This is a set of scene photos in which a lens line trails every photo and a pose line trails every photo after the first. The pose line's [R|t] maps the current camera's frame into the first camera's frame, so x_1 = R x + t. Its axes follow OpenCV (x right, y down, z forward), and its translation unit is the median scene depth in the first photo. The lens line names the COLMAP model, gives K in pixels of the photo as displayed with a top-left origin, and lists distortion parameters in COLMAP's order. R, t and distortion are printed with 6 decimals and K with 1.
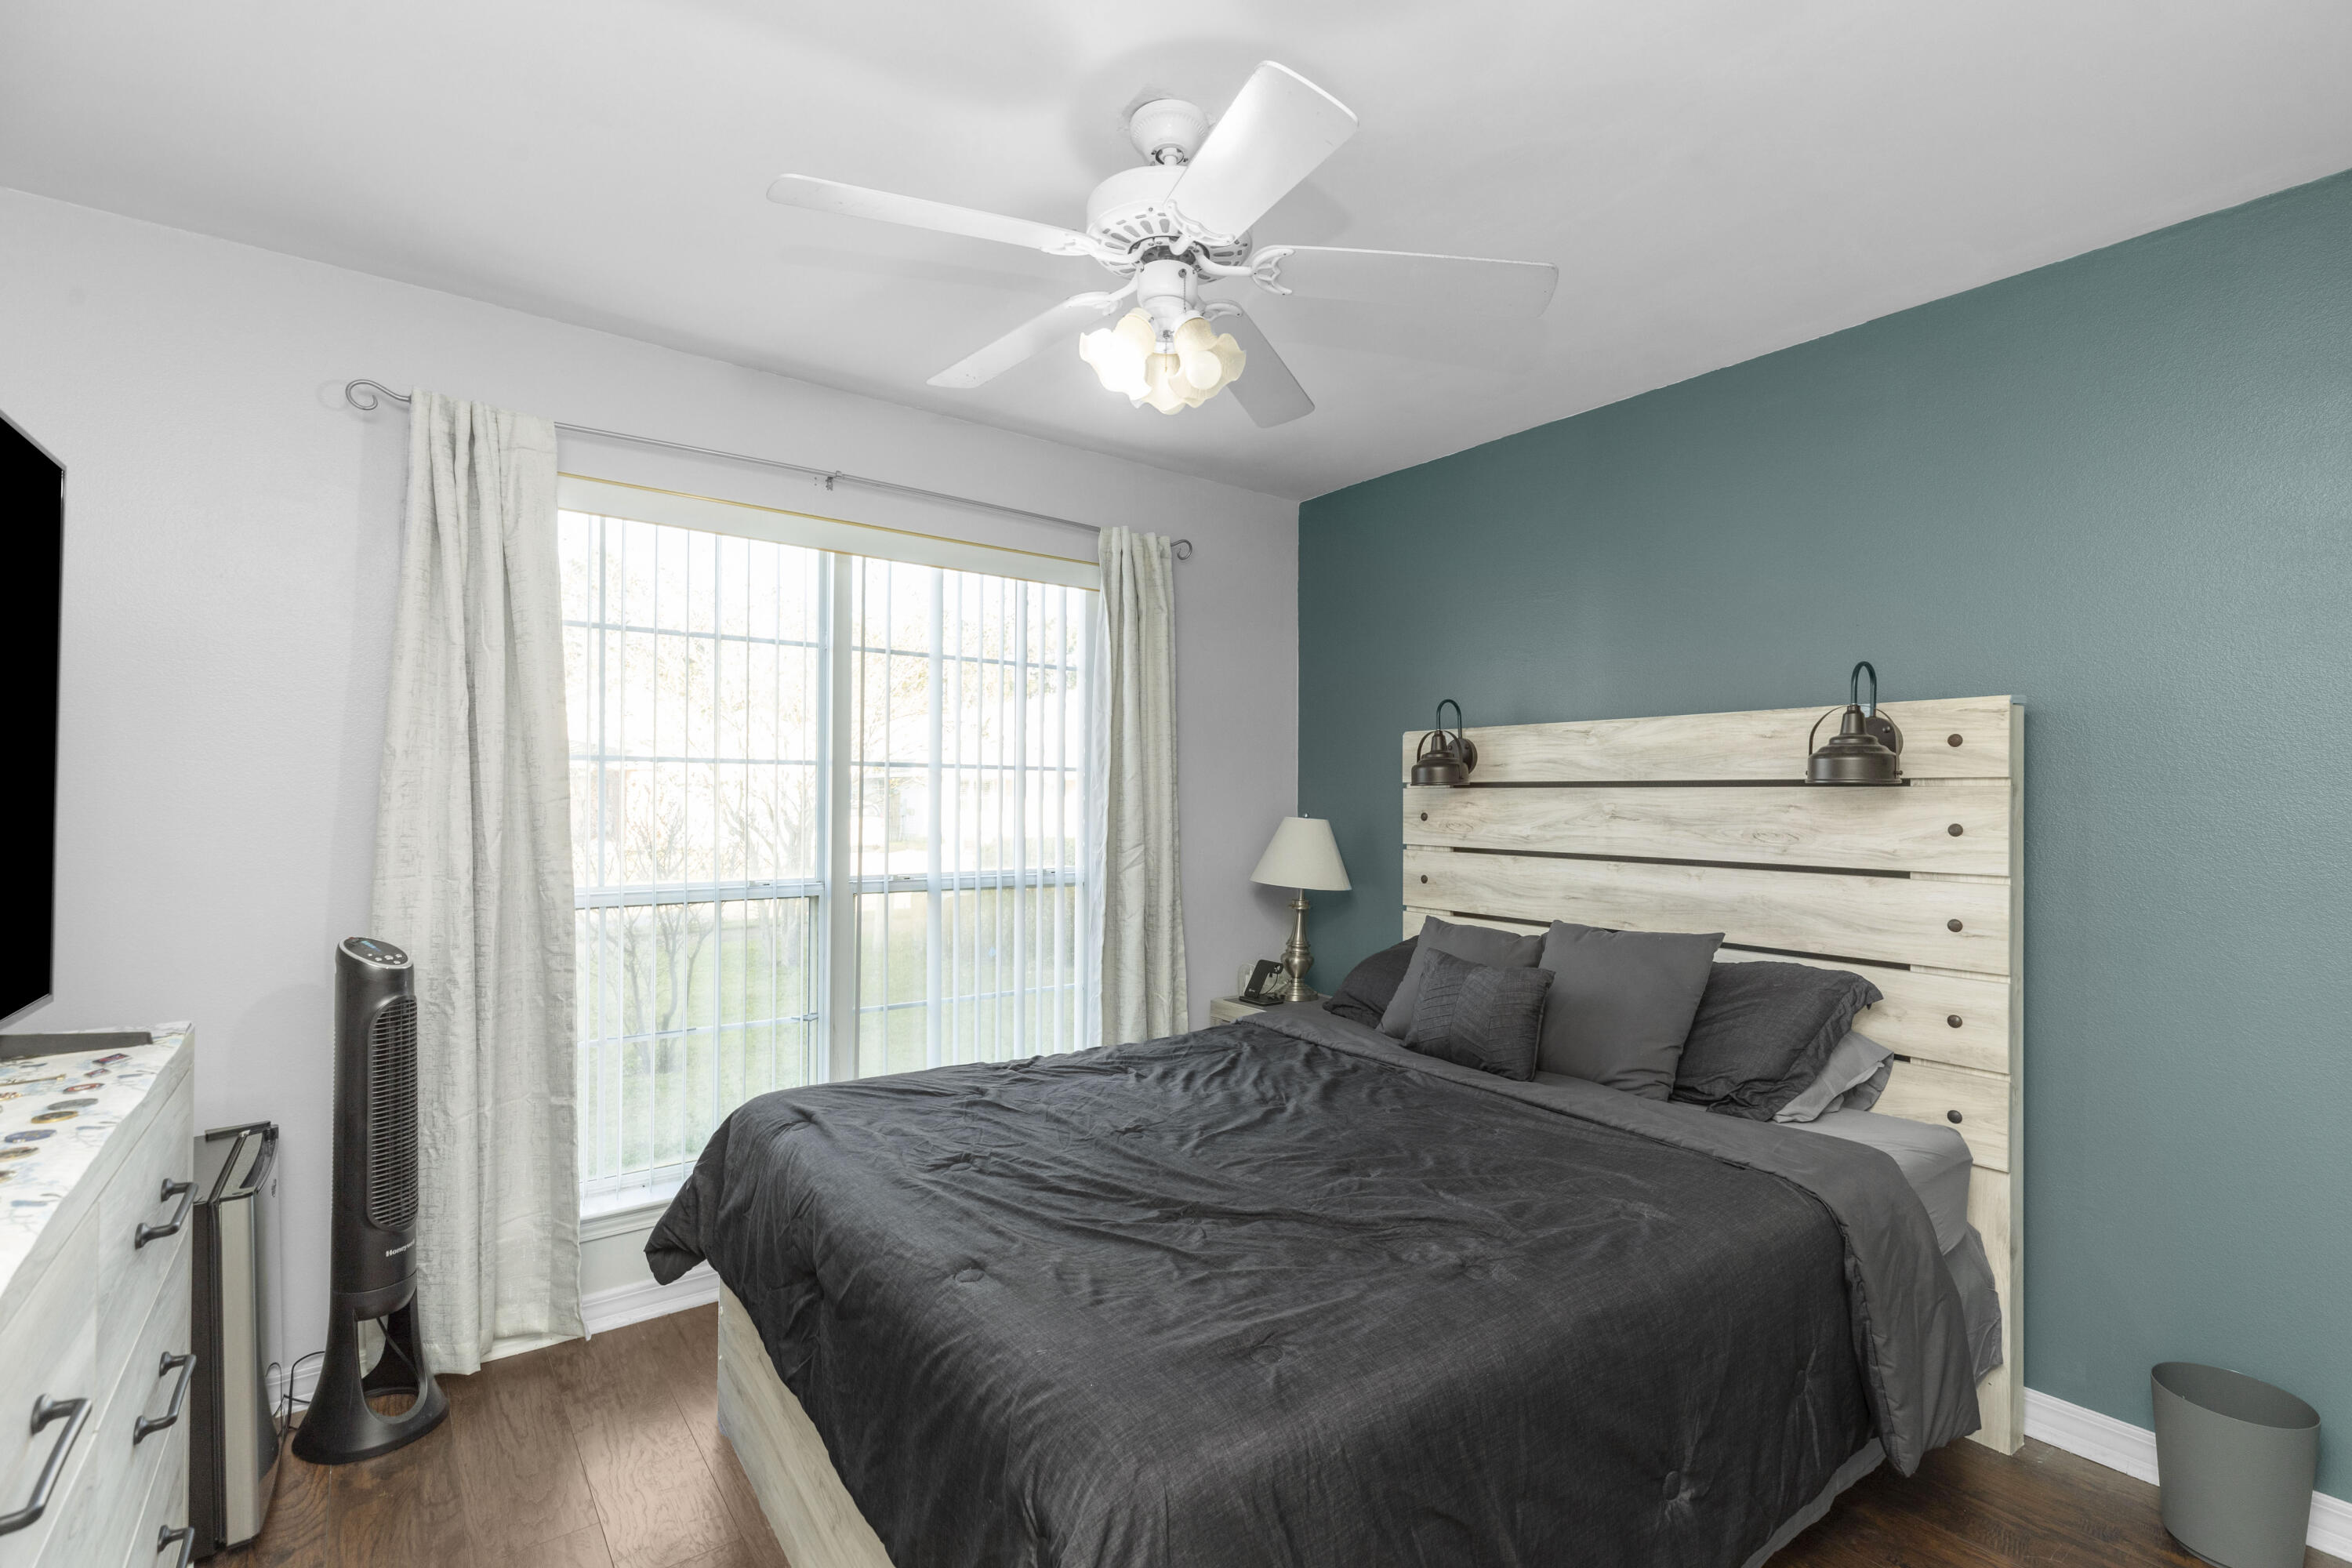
lens RADIAL K [[1050.0, 0, 1189.9], [0, 1050.0, 796.3], [0, 0, 1]] dist [-0.000413, -0.000236]
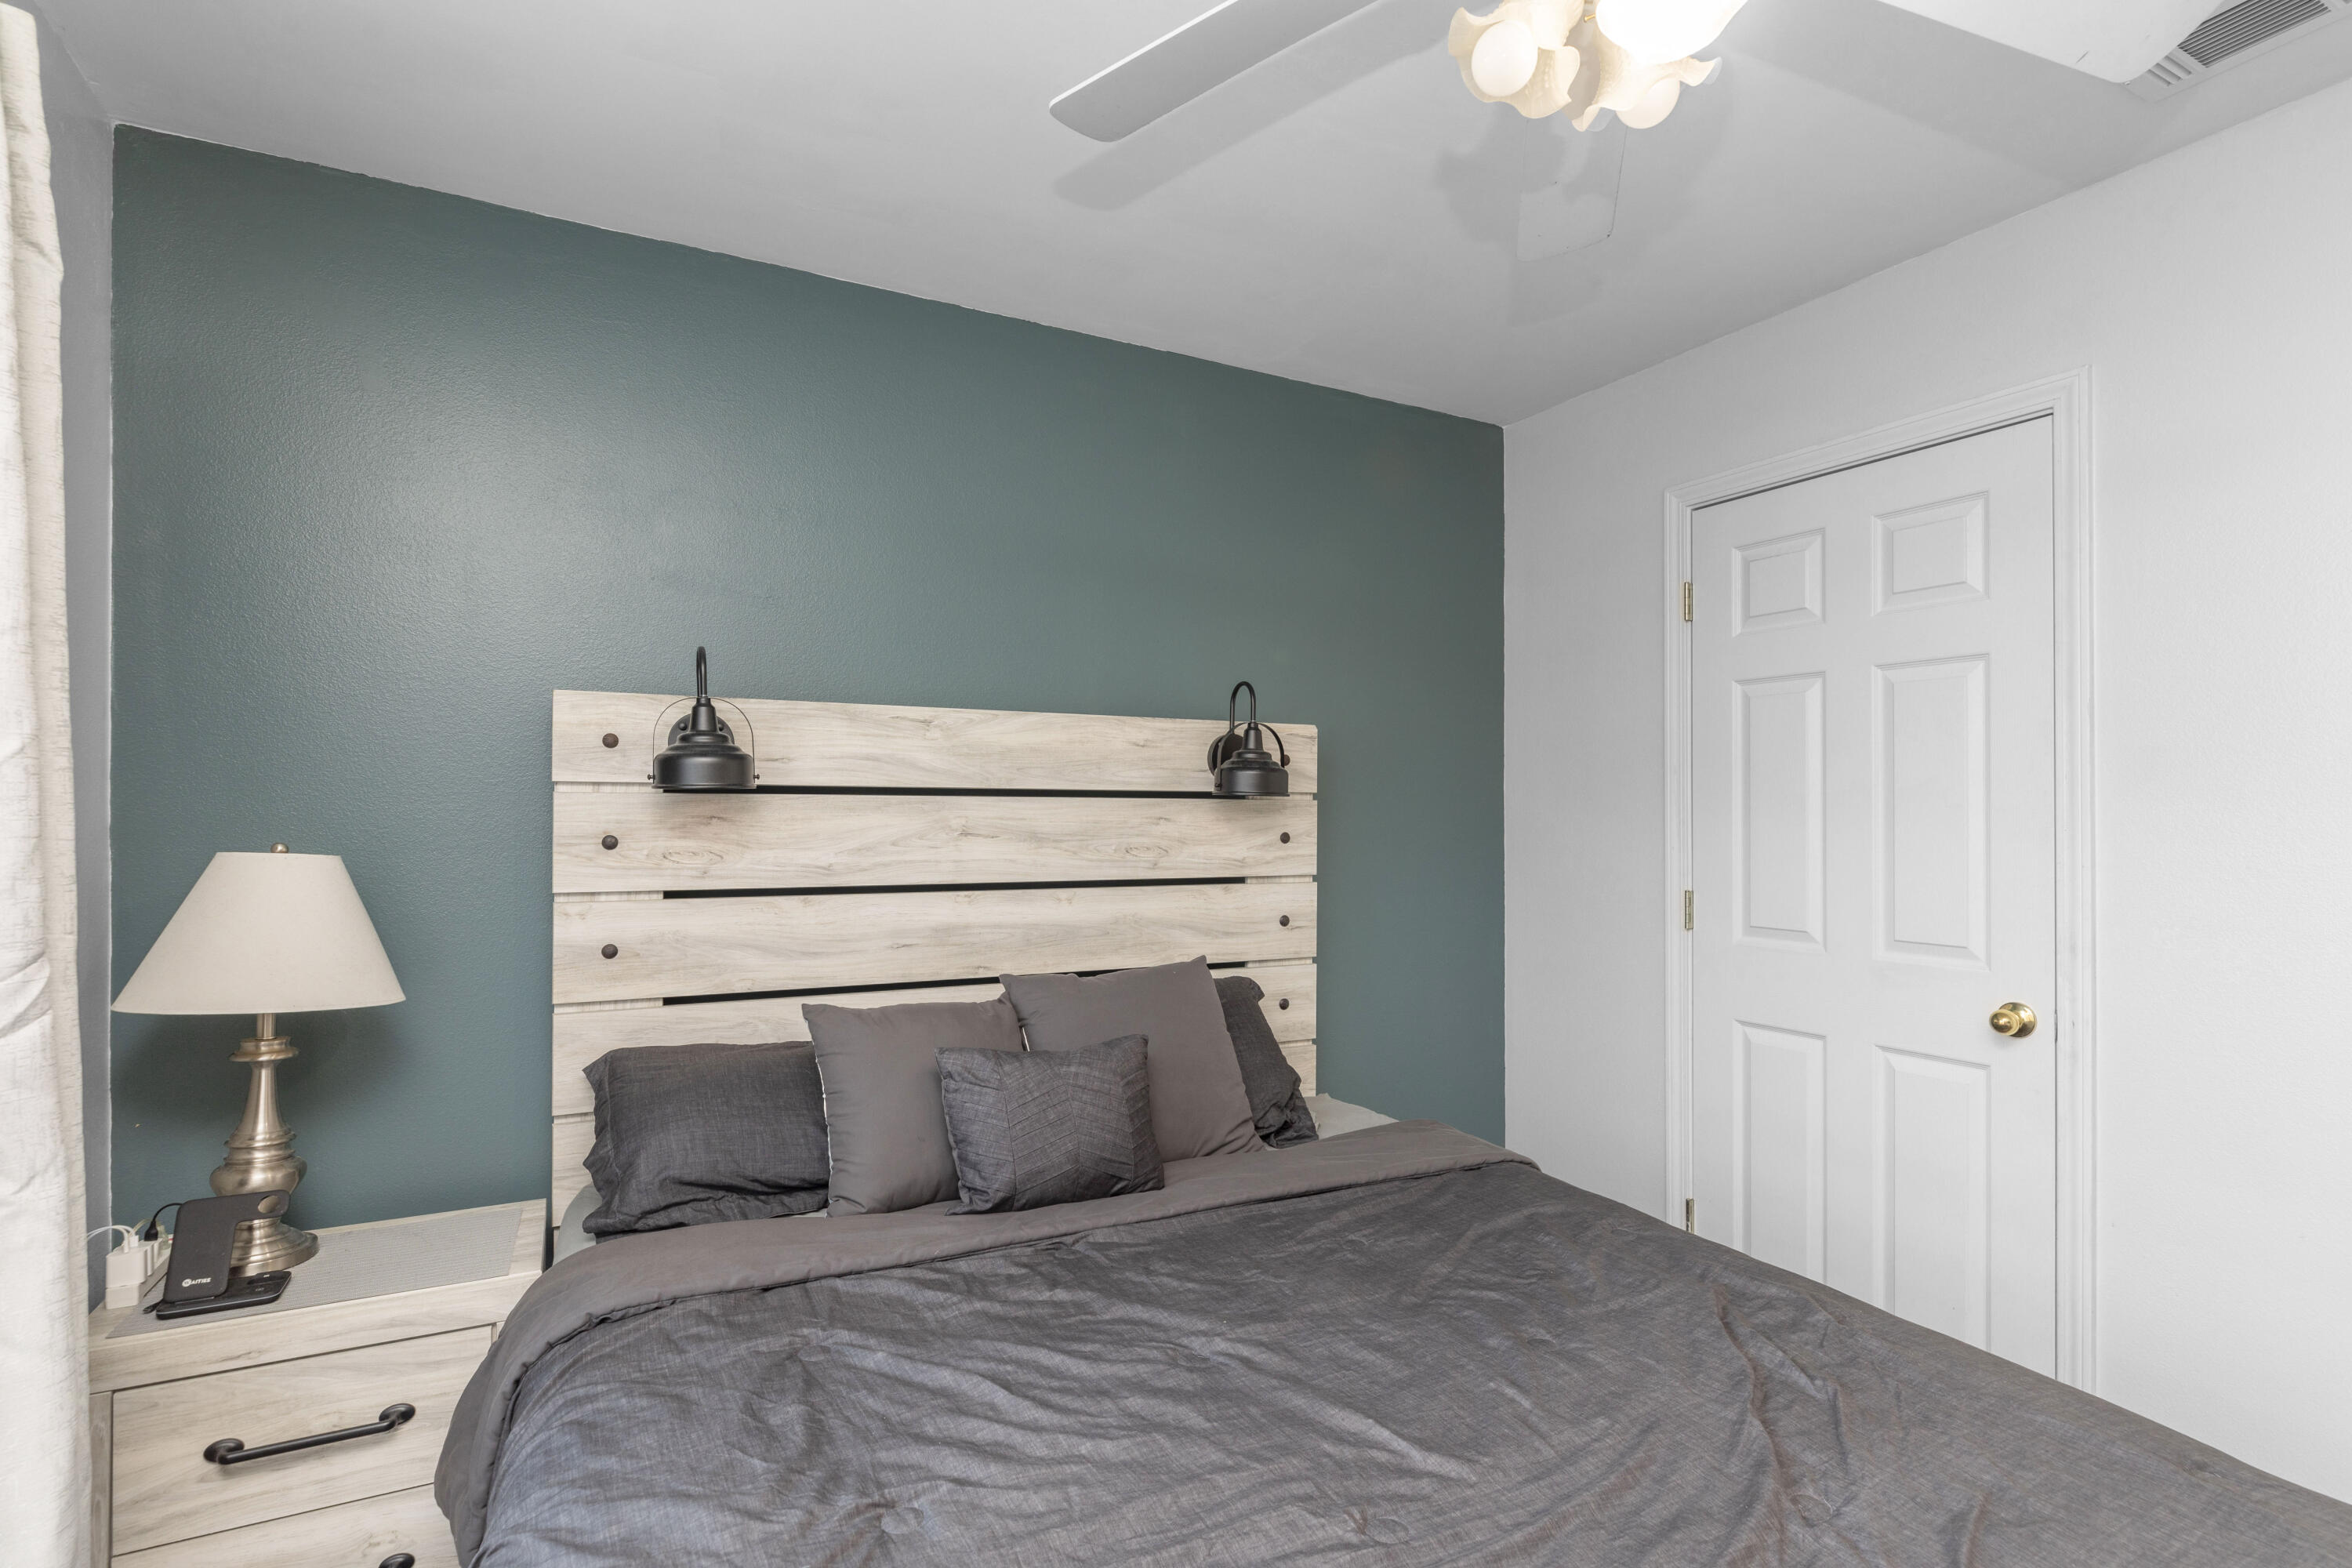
lens RADIAL K [[1145.3, 0, 1175.9], [0, 1145.3, 809.2], [0, 0, 1]] dist [0.001235, 0.000123]
pose [[0.161355, -0.006434, 0.986875, -0.453655], [-0.005399, 0.999958, 0.007402, -0.006616], [-0.986882, -0.006523, 0.161314, 0.786666]]
